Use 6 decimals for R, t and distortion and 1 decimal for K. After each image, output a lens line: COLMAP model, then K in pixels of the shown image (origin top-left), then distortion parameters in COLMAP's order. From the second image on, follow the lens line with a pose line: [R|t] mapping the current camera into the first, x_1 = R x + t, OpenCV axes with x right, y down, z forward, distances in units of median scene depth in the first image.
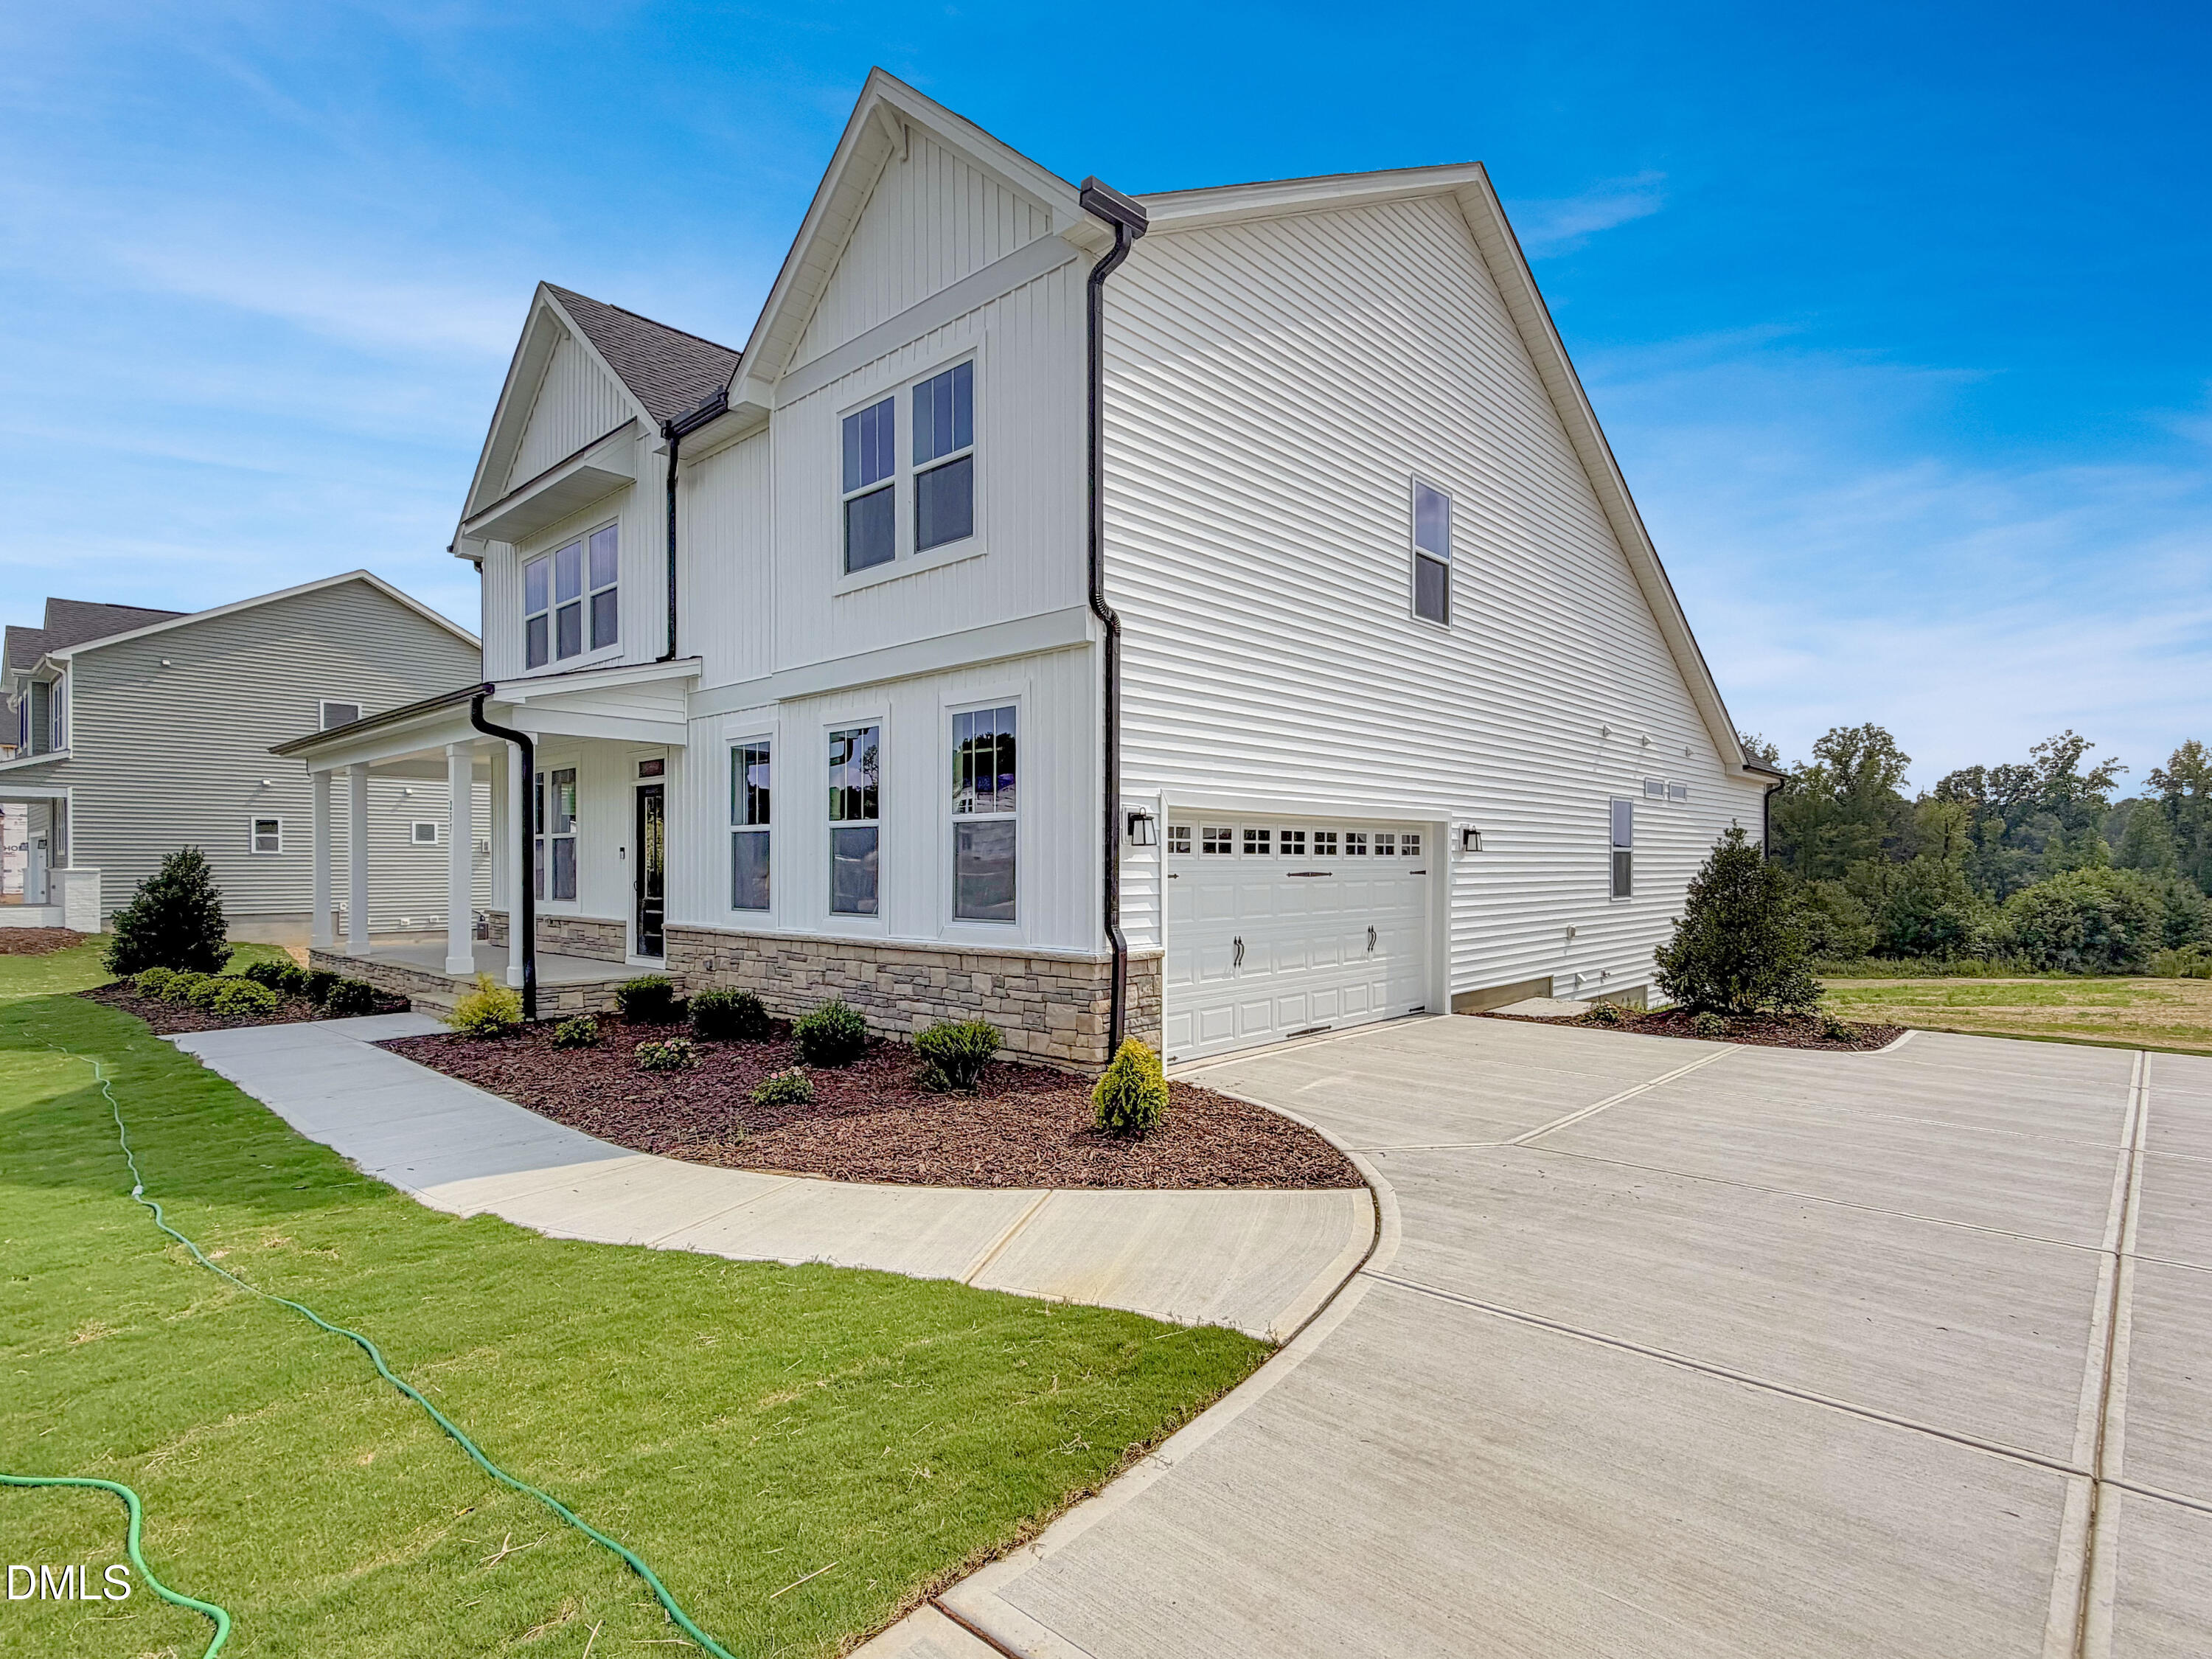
lens RADIAL K [[1102.0, 0, 1113.3], [0, 1102.0, 864.4], [0, 0, 1]] dist [-0.007238, -0.001070]
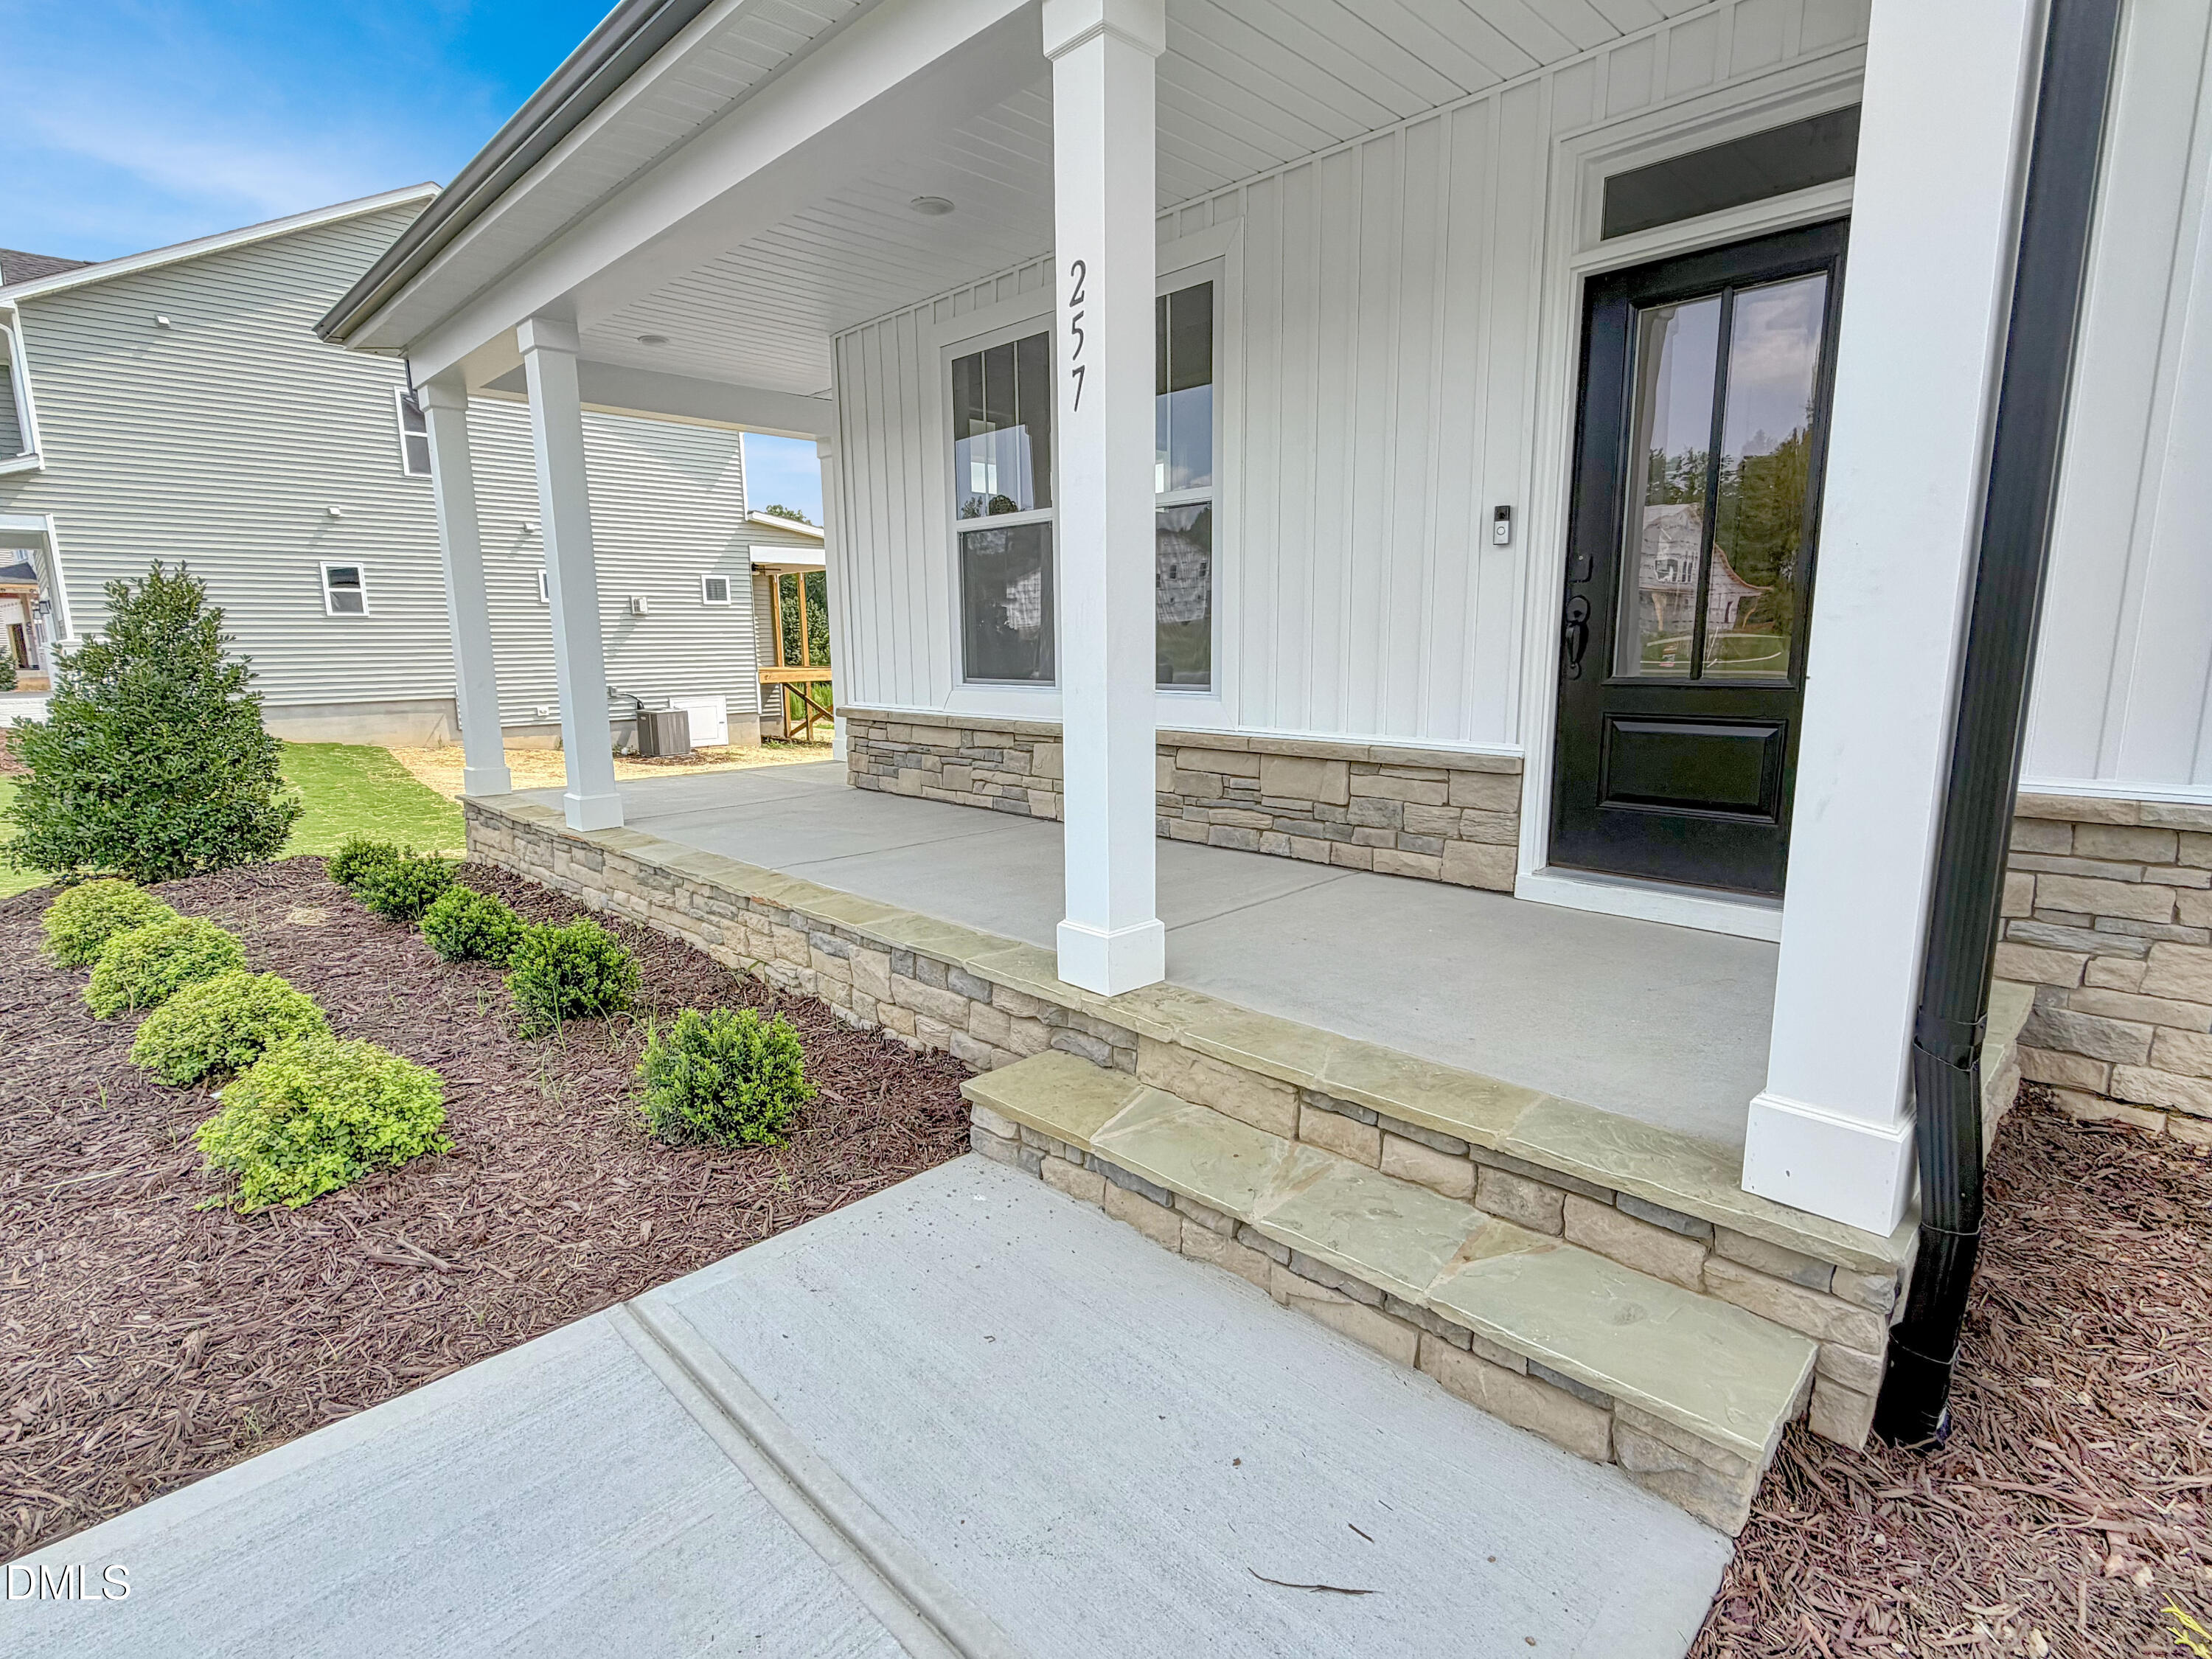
lens RADIAL K [[1102.0, 0, 1107.6], [0, 1102.0, 835.1], [0, 0, 1]] dist [-0.007238, -0.001070]
pose [[0.998092, 0.002242, -0.061702, -0.451525], [0.008635, 0.984451, 0.175448, 0.015639], [0.061136, -0.175646, 0.982553, 0.585069]]
